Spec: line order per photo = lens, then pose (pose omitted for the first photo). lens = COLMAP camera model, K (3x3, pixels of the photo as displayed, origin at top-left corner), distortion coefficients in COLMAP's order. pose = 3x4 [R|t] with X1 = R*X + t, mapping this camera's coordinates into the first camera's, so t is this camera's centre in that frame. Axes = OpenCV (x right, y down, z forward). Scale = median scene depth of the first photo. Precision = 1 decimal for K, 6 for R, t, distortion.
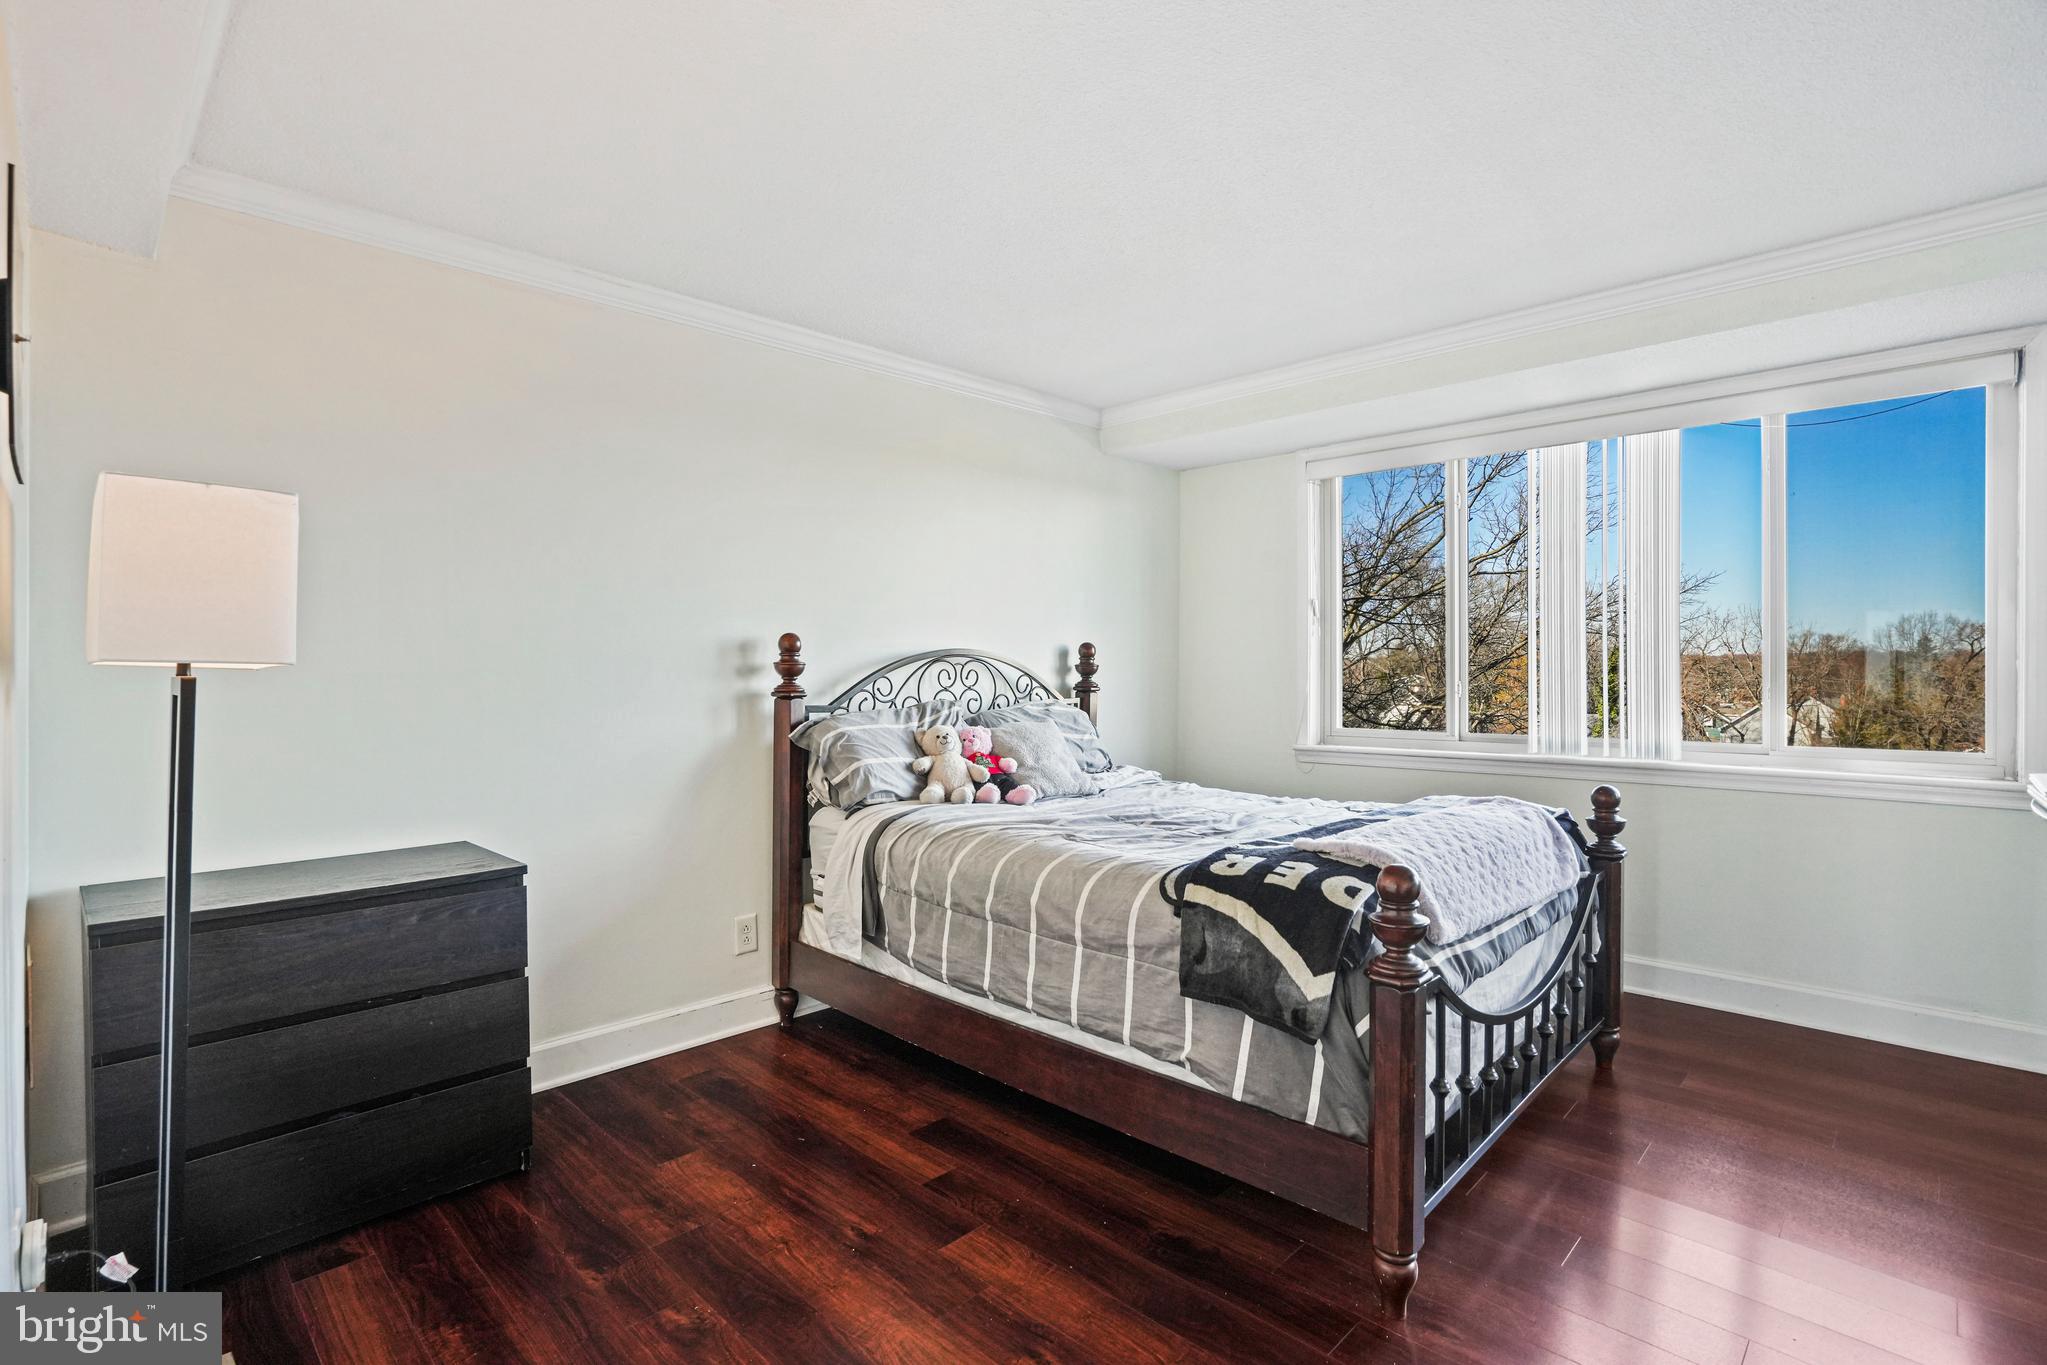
lens RADIAL K [[949.3, 0, 1025.4], [0, 949.3, 672.7], [0, 0, 1]] dist [-0.012286, -0.000082]
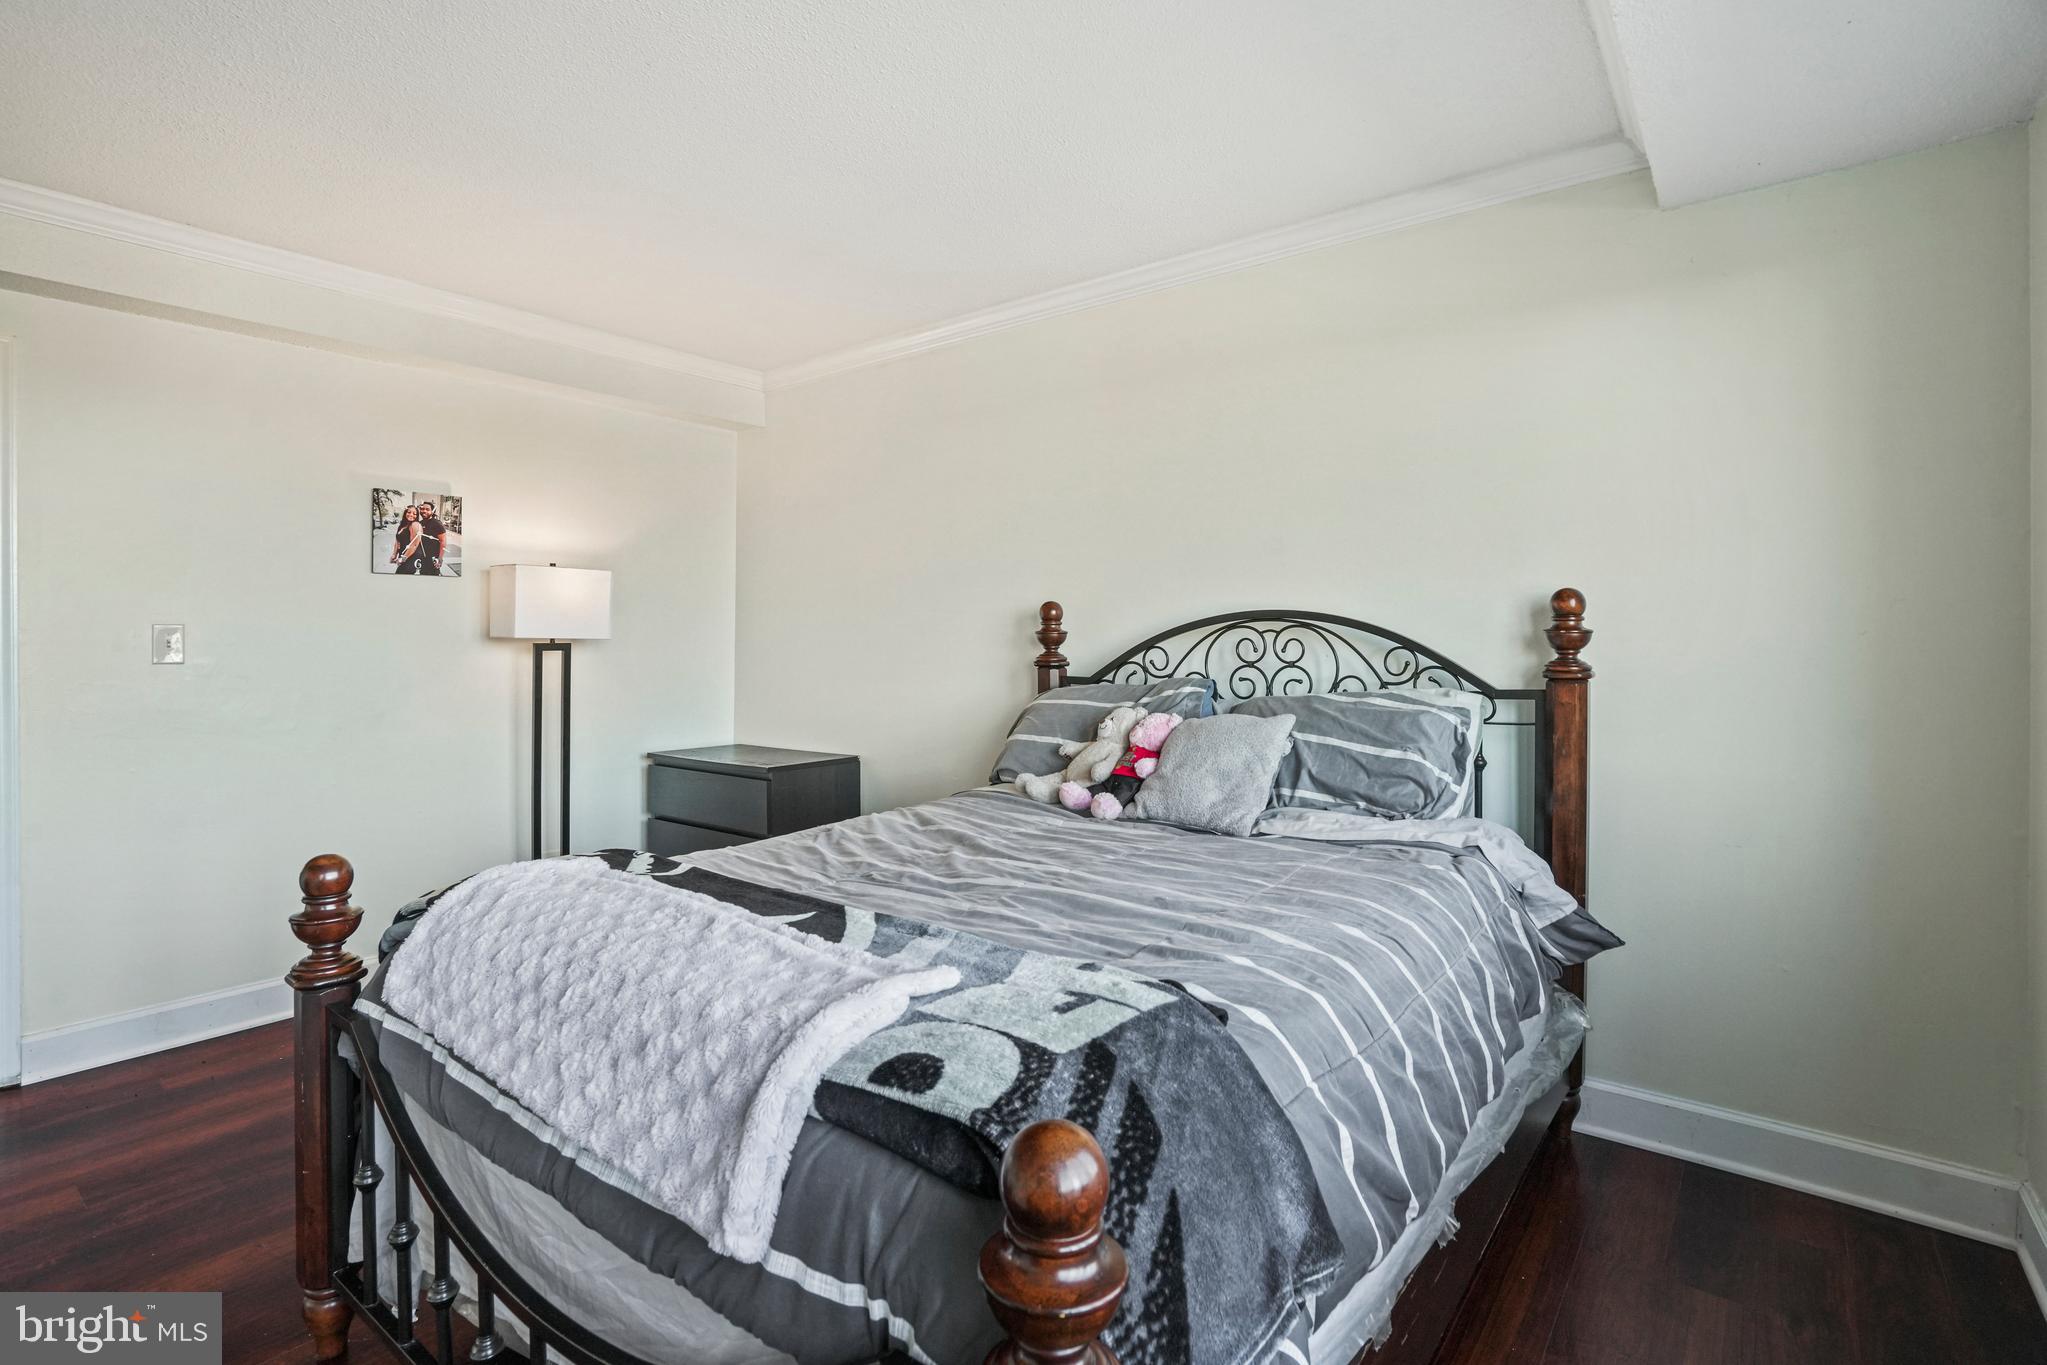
lens RADIAL K [[949.3, 0, 1027.0], [0, 949.3, 667.7], [0, 0, 1]] dist [-0.012286, -0.000082]
pose [[0.113694, 0.028268, -0.993114, 0.670898], [-0.003142, 0.999600, 0.028093, -0.000607], [0.993511, -0.000074, 0.113738, 0.774163]]
